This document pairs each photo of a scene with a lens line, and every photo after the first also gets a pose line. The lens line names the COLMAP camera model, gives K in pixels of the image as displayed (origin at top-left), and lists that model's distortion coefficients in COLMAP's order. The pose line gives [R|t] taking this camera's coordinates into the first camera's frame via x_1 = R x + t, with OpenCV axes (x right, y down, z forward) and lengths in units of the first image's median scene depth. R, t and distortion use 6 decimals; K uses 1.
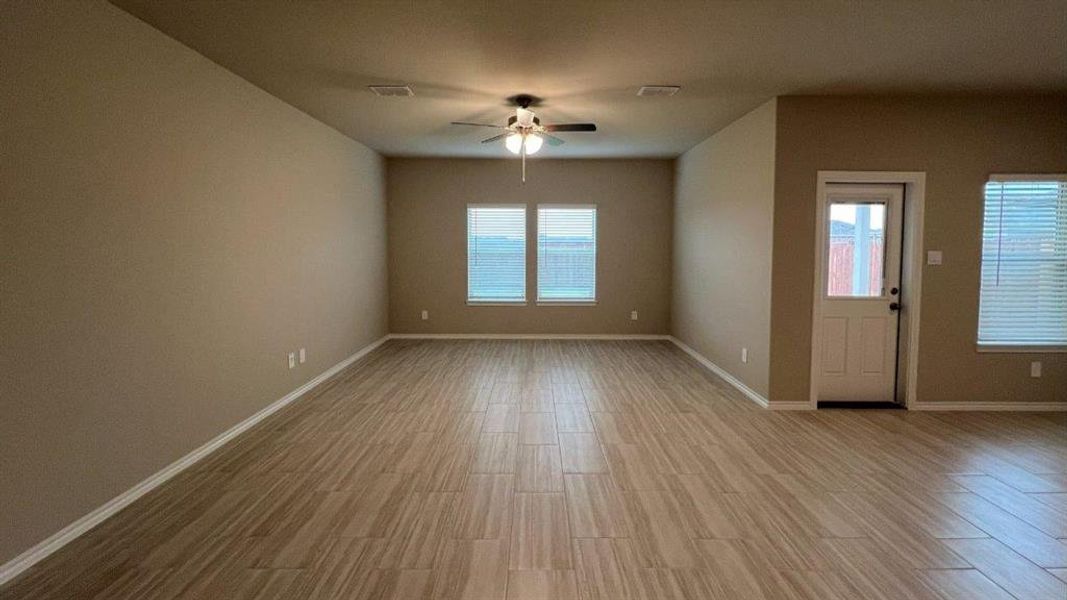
lens RADIAL K [[427.9, 0, 534.7], [0, 427.9, 263.8], [0, 0, 1]] dist [-0.000474, -0.000111]
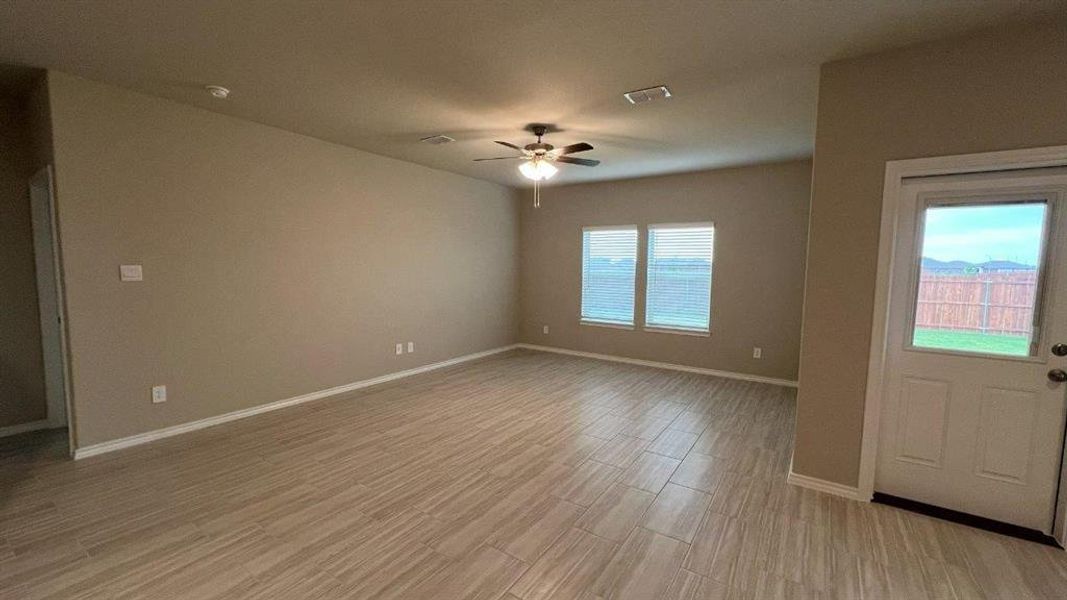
lens RADIAL K [[428.8, 0, 535.3], [0, 428.8, 304.4], [0, 0, 1]] dist [-0.000778, -0.000057]
pose [[0.829658, 0.057807, -0.555271, 0.576835], [-0.034667, 0.998040, 0.052105, -0.004916], [0.557195, -0.023979, 0.830035, 0.108304]]
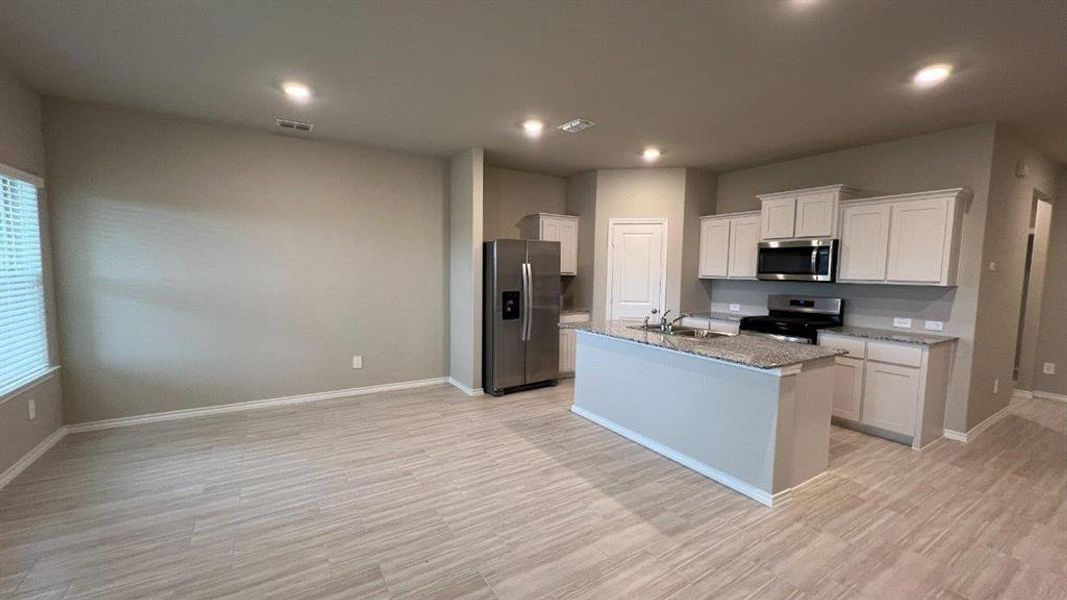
lens RADIAL K [[428.8, 0, 535.3], [0, 428.8, 304.4], [0, 0, 1]] dist [-0.000778, -0.000057]
pose [[-0.534075, -0.082278, 0.841424, -0.021573], [0.017969, 0.993924, 0.108596, -0.025541], [-0.845246, 0.073118, -0.529351, 0.613054]]
